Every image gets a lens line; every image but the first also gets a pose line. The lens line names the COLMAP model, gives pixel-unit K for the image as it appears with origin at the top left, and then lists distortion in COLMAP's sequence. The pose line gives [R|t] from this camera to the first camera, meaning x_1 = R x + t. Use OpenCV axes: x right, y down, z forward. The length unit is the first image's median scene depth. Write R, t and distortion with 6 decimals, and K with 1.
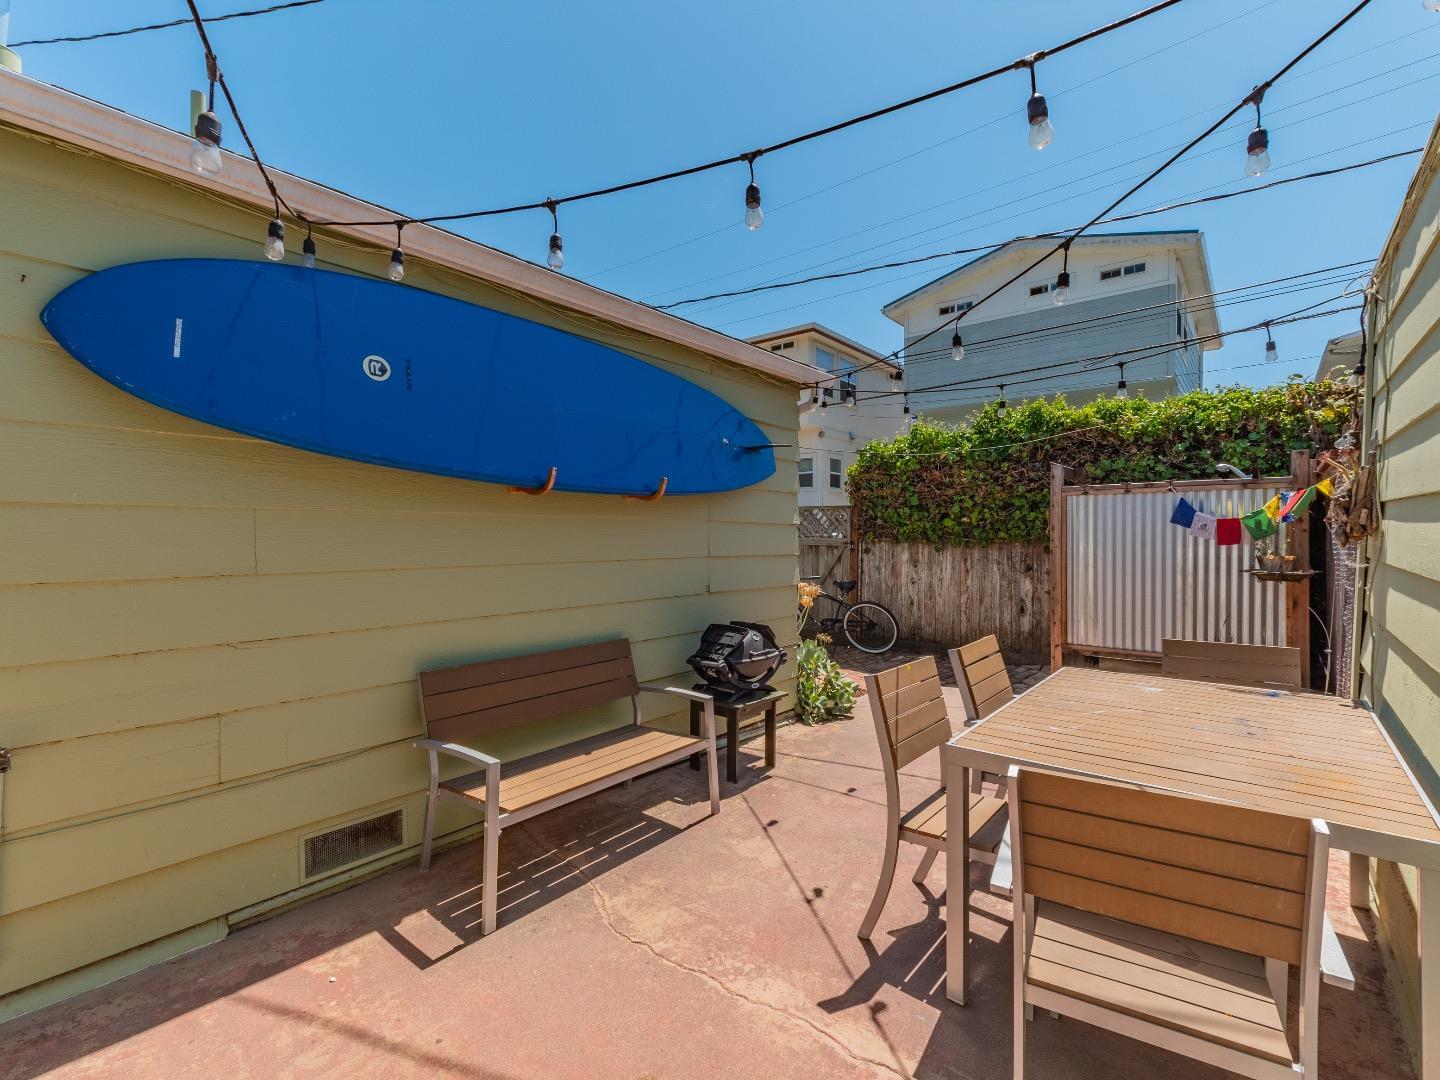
lens RADIAL K [[659.6, 0, 710.6], [0, 659.6, 546.2], [0, 0, 1]] dist [0.005280, 0.000035]
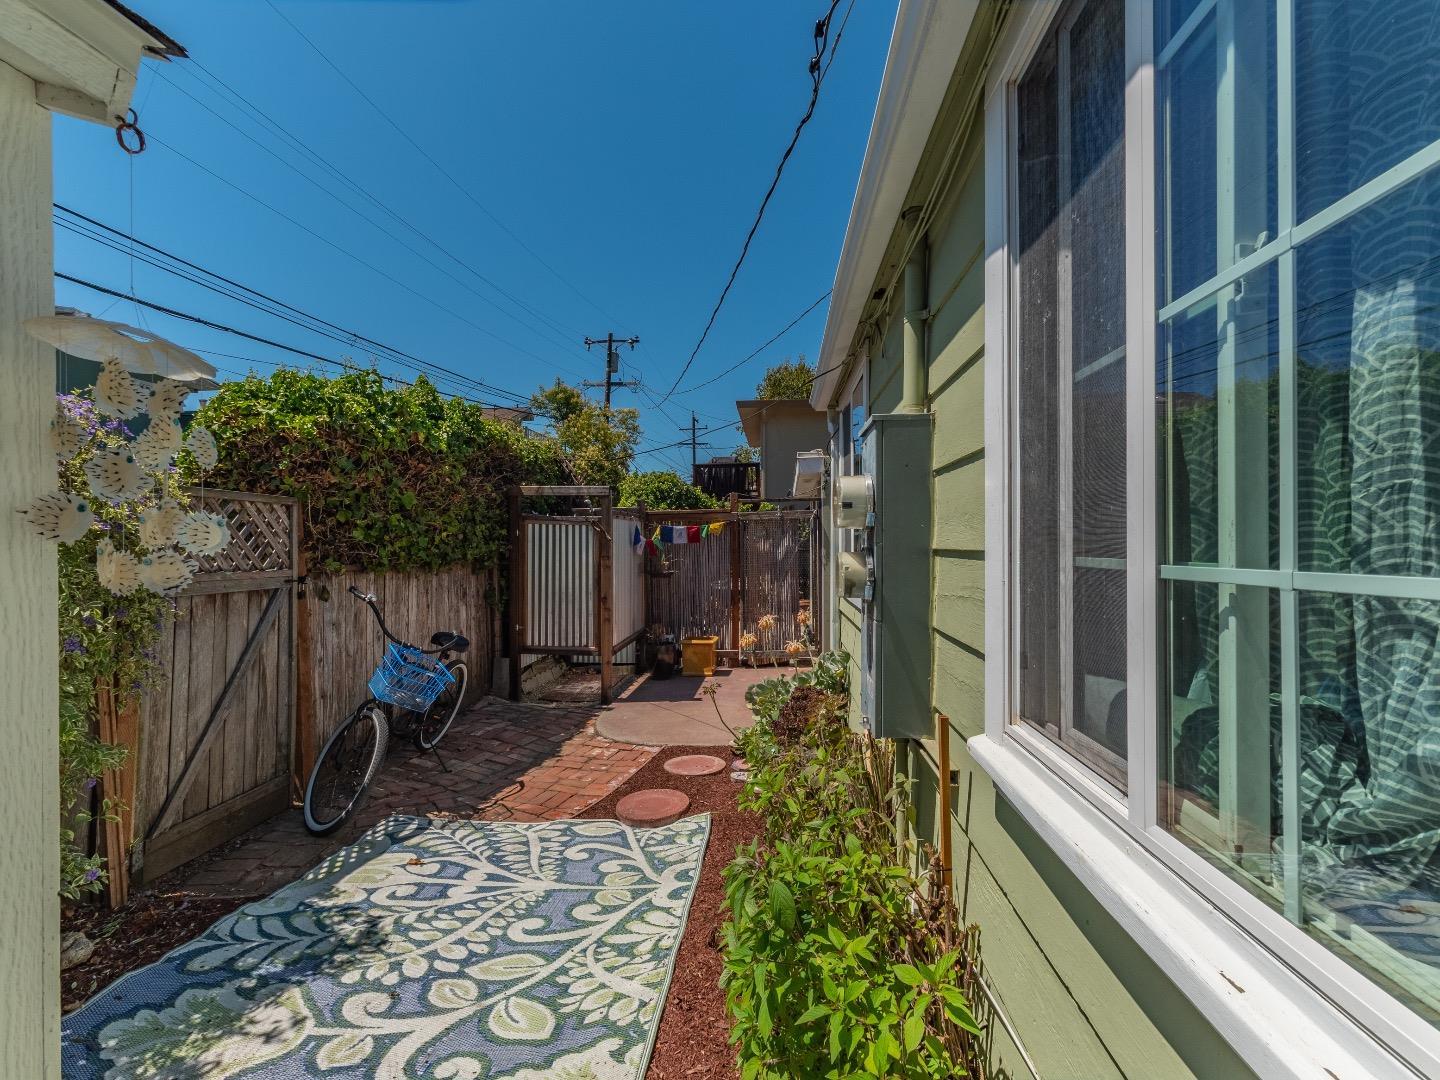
lens RADIAL K [[650.3, 0, 720.0], [0, 650.3, 540.0], [0, 0, 1]] dist [0.002934, -0.000194]
pose [[-0.572095, -0.002390, 0.820184, -0.555030], [0.012340, 0.999857, 0.011521, -0.057548], [-0.820094, 0.016712, -0.571984, 1.701345]]
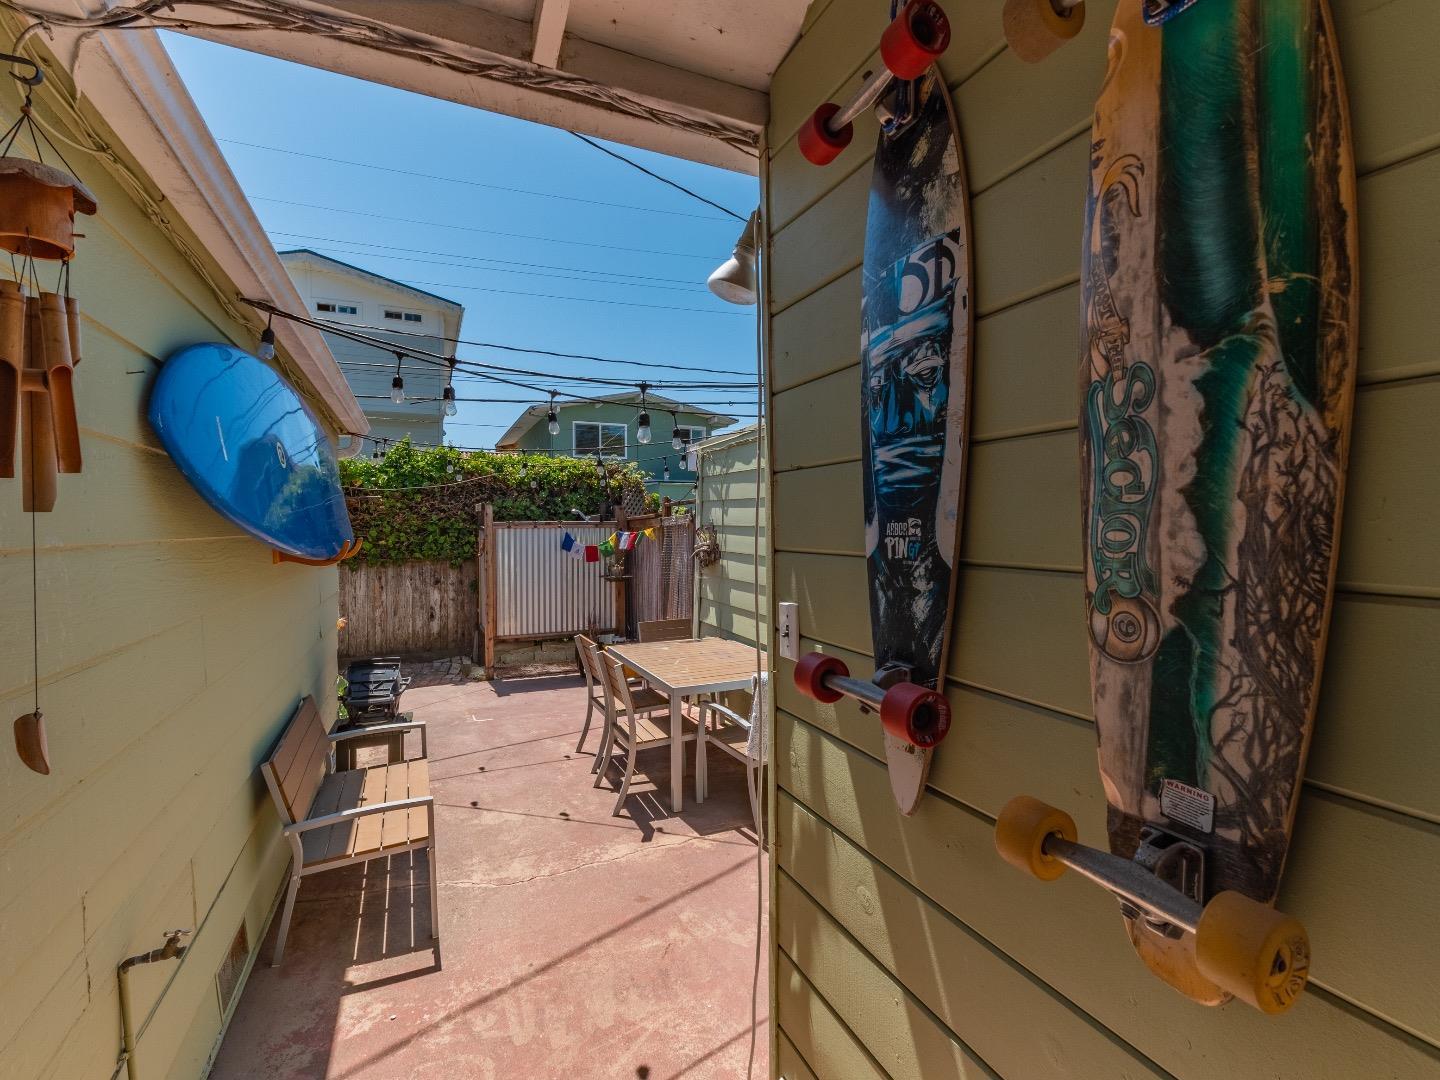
lens RADIAL K [[659.6, 0, 710.6], [0, 659.6, 546.2], [0, 0, 1]] dist [0.005280, 0.000035]
pose [[0.441926, -0.032353, 0.896468, -0.549360], [0.022246, 0.999437, 0.025103, -0.072304], [-0.896776, 0.008849, 0.442397, -0.001761]]
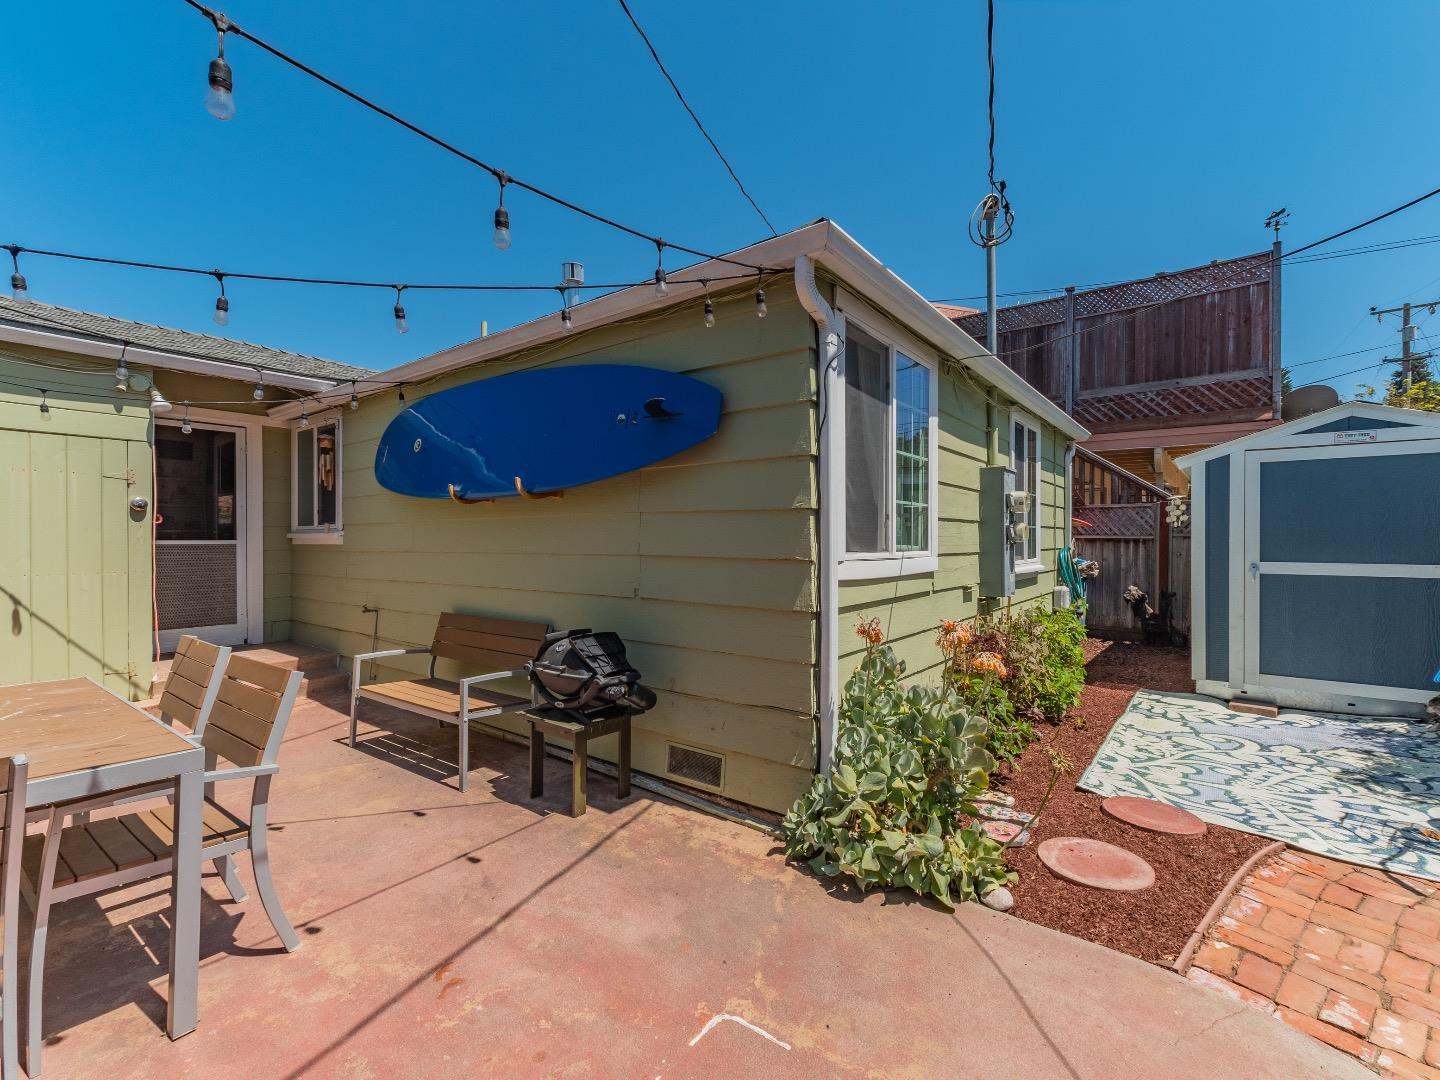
lens RADIAL K [[650.3, 0, 720.0], [0, 650.3, 540.0], [0, 0, 1]] dist [0.002934, -0.000194]
pose [[0.041737, -0.005359, -0.999114, 0.705973], [-0.018548, 0.999809, -0.006137, -0.000023], [0.998956, 0.018787, 0.041630, 0.898467]]
